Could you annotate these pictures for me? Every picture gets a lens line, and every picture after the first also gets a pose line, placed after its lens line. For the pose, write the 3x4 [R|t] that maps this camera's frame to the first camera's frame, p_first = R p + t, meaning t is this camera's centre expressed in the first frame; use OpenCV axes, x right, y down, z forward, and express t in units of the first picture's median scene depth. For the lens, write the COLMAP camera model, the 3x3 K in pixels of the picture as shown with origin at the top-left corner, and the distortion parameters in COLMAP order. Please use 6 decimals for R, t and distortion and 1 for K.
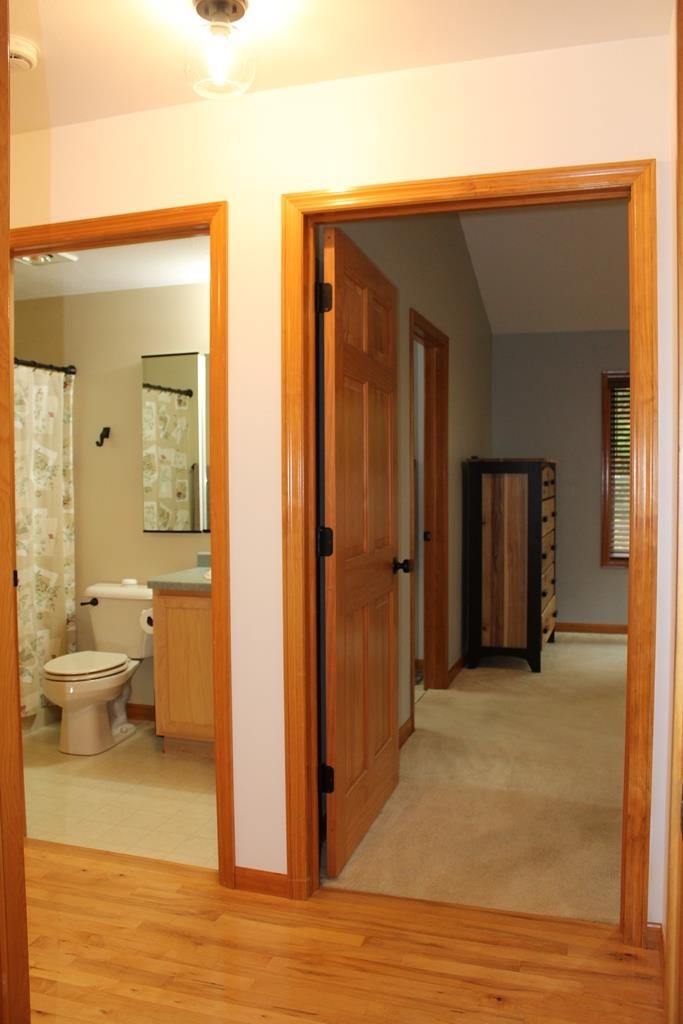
lens RADIAL K [[869.3, 0, 337.4], [0, 869.3, 512.3], [0, 0, 1]] dist [-0.112783, 0.042646]
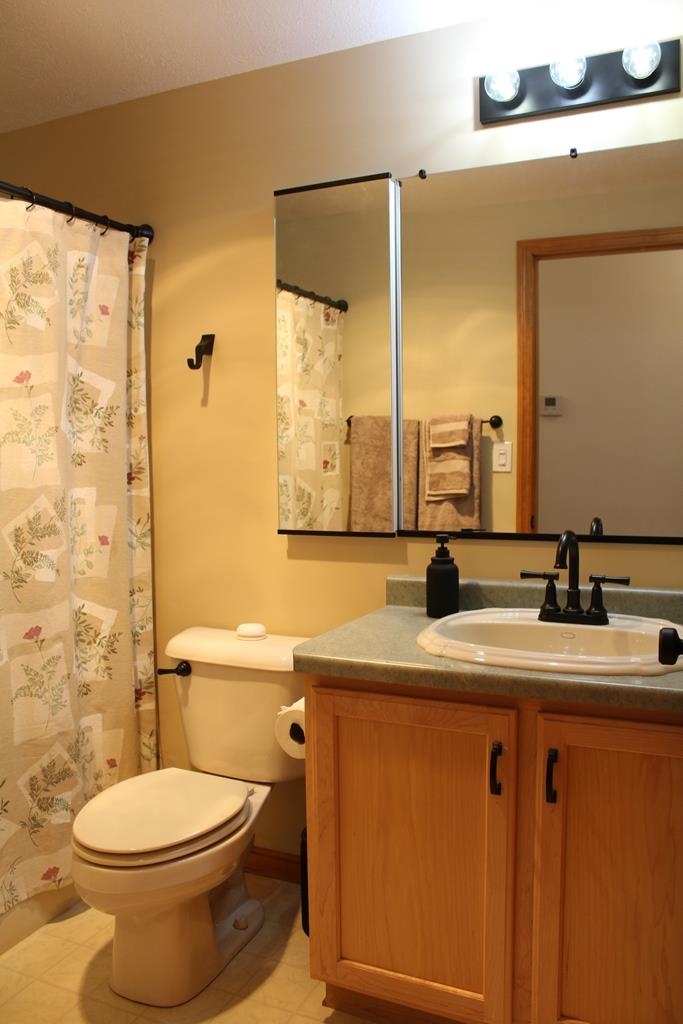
lens RADIAL K [[869.3, 0, 344.8], [0, 869.3, 510.2], [0, 0, 1]] dist [-0.112783, 0.042646]
pose [[0.992754, 0.005250, -0.120051, -0.120186], [-0.002157, 0.999663, 0.025881, -0.004633], [0.120146, -0.025434, 0.992430, 0.481084]]
